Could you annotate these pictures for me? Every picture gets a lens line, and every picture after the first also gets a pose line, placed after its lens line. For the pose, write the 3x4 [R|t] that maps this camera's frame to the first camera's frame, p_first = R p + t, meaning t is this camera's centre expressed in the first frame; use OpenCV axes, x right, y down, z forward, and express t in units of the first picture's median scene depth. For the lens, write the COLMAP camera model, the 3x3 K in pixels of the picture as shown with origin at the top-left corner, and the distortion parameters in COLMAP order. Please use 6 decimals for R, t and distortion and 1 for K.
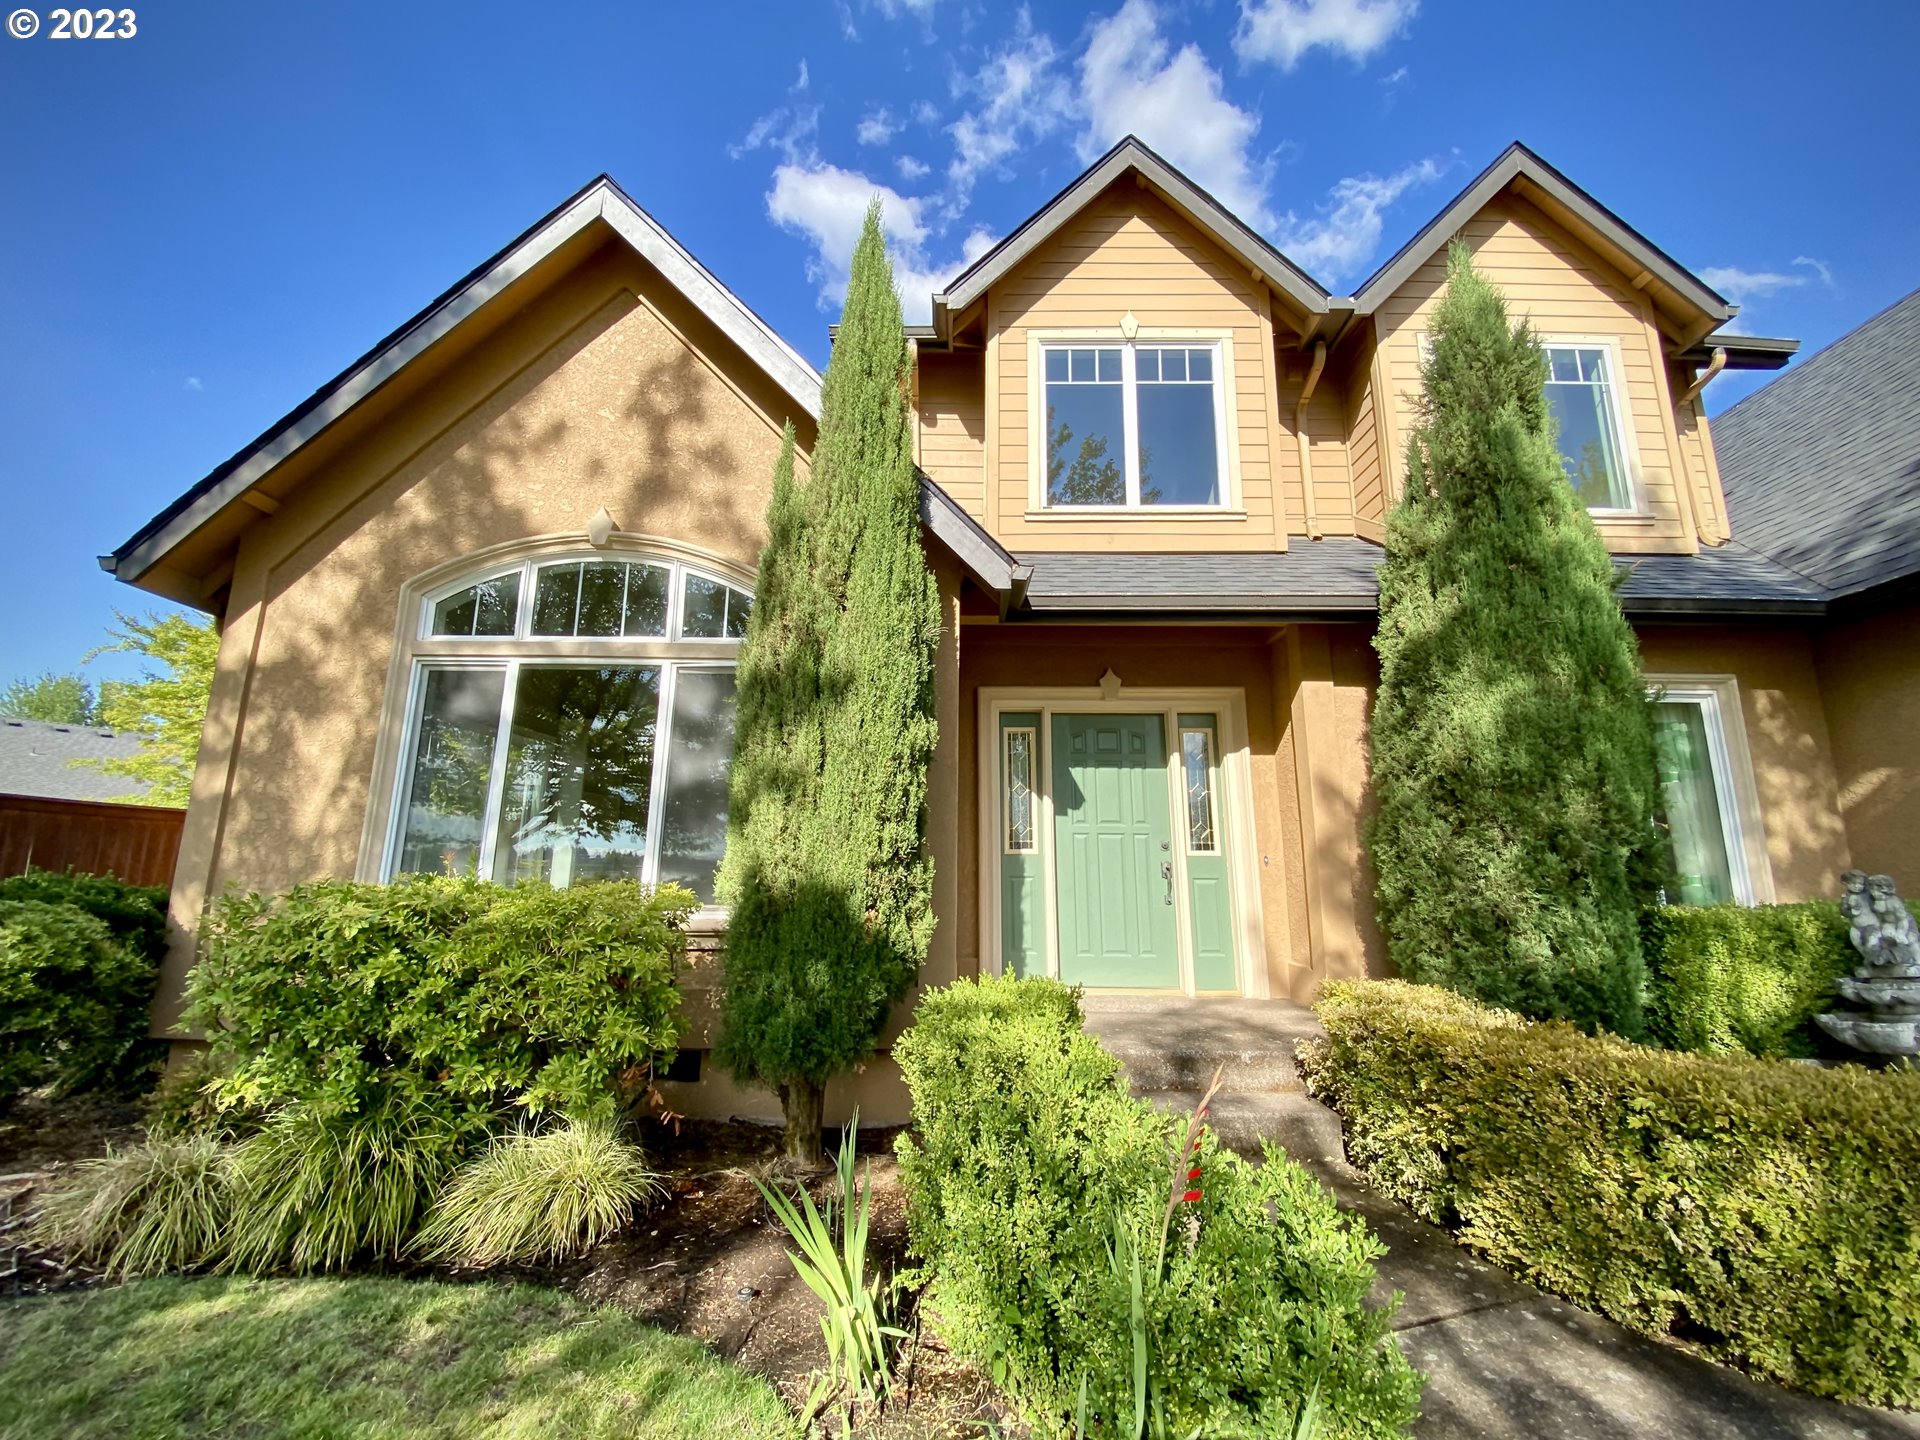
lens RADIAL K [[784.3, 0, 961.3], [0, 784.3, 720.3], [0, 0, 1]] dist [0.000732, -0.000003]
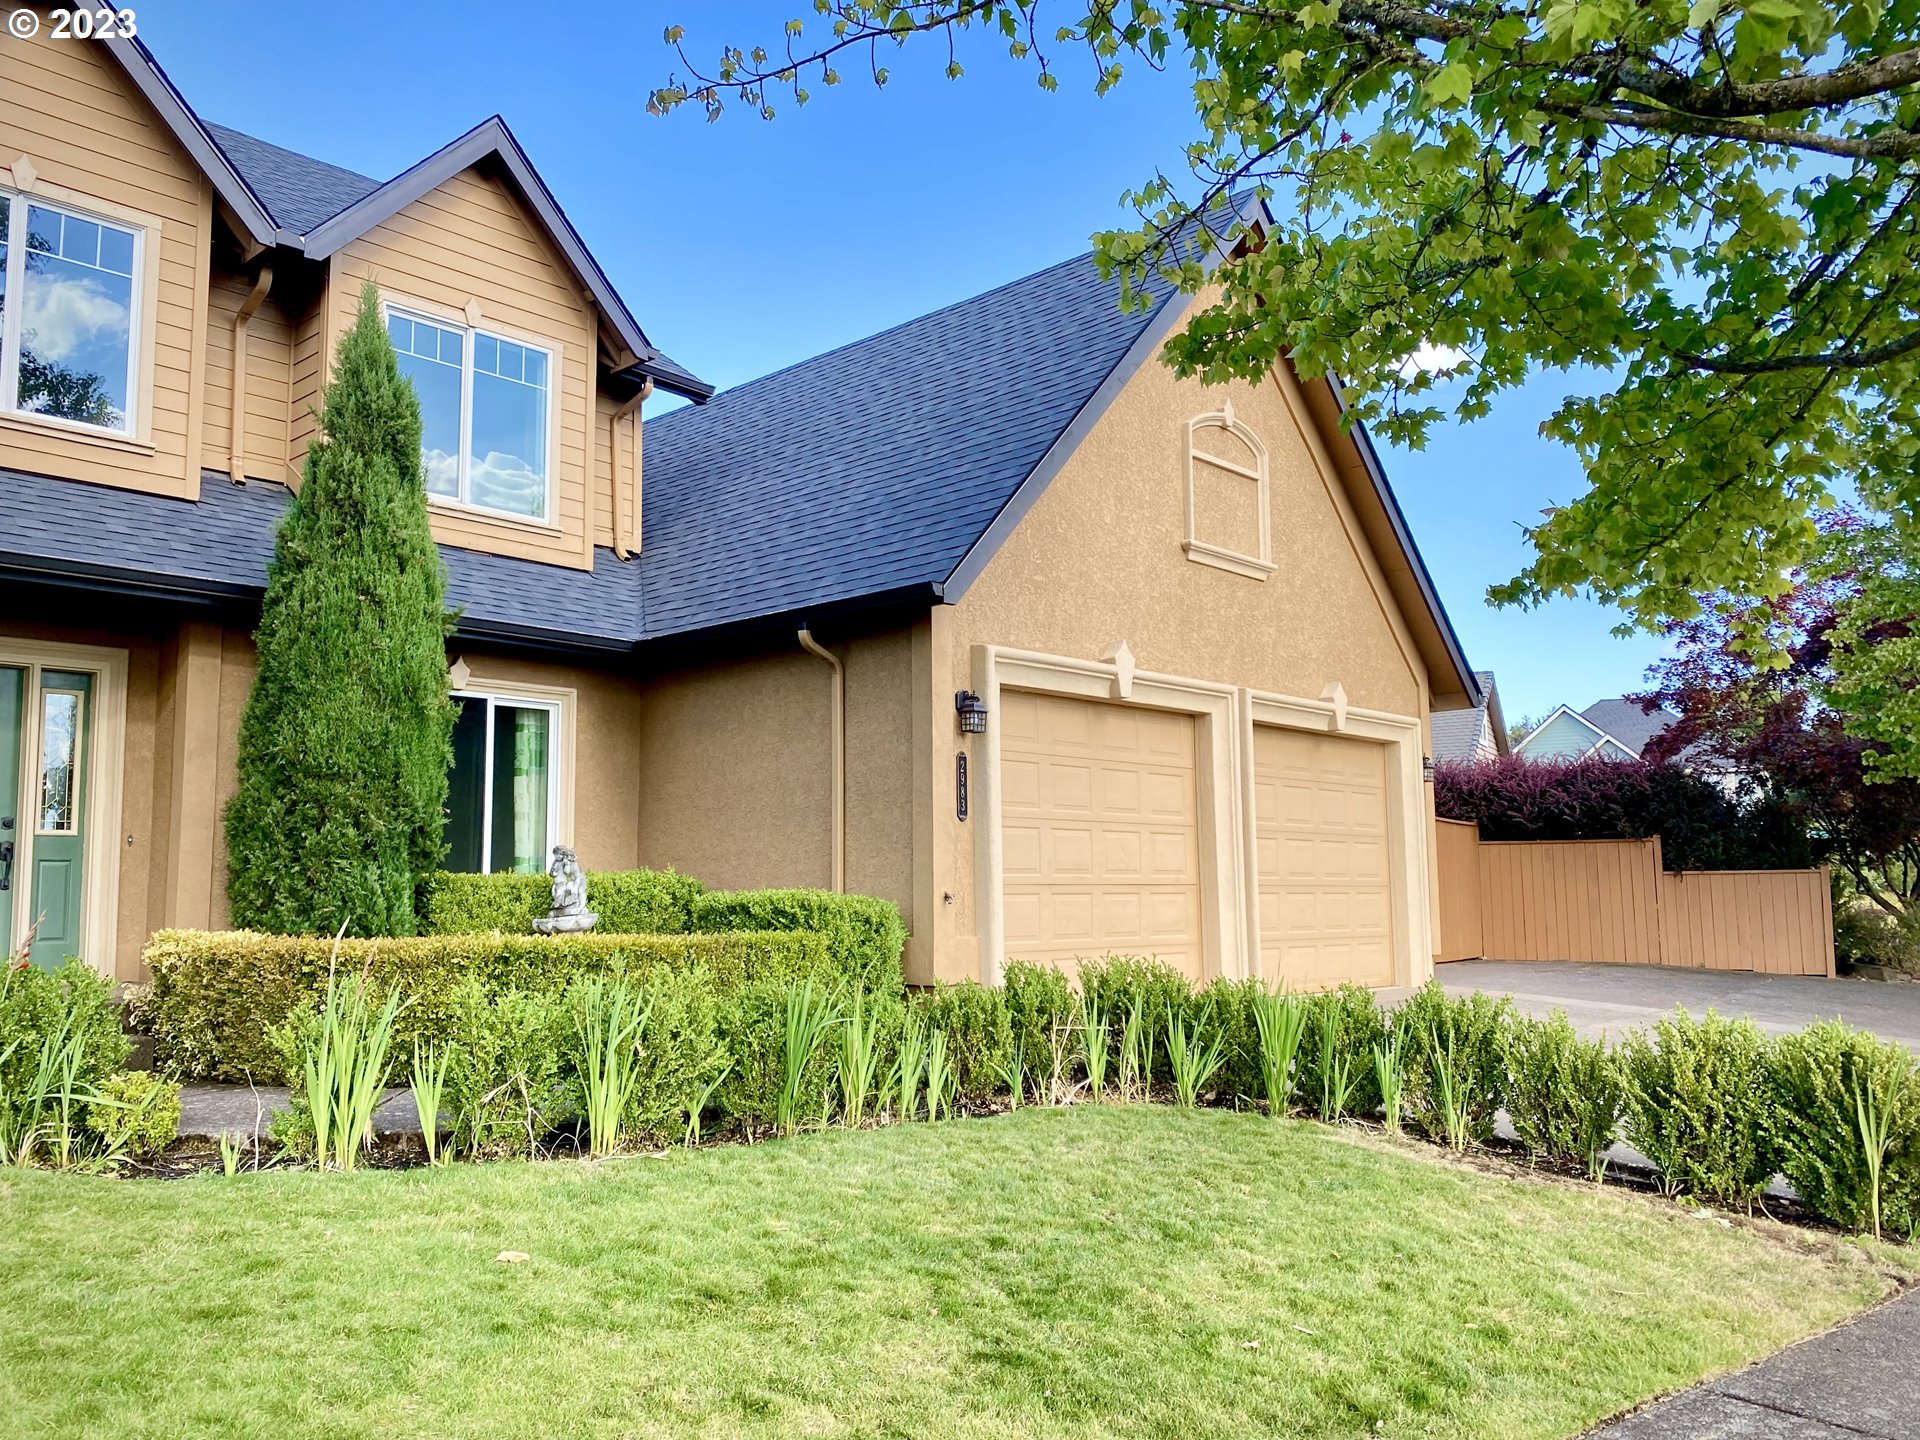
lens RADIAL K [[1539.3, 0, 958.2], [0, 1539.3, 729.6], [0, 0, 1]] dist [0.010258, -0.001079]
pose [[0.683167, 0.068043, 0.727085, -0.296182], [-0.123399, 0.992088, 0.023102, -0.120770], [-0.719761, -0.105504, 0.686159, -1.000892]]
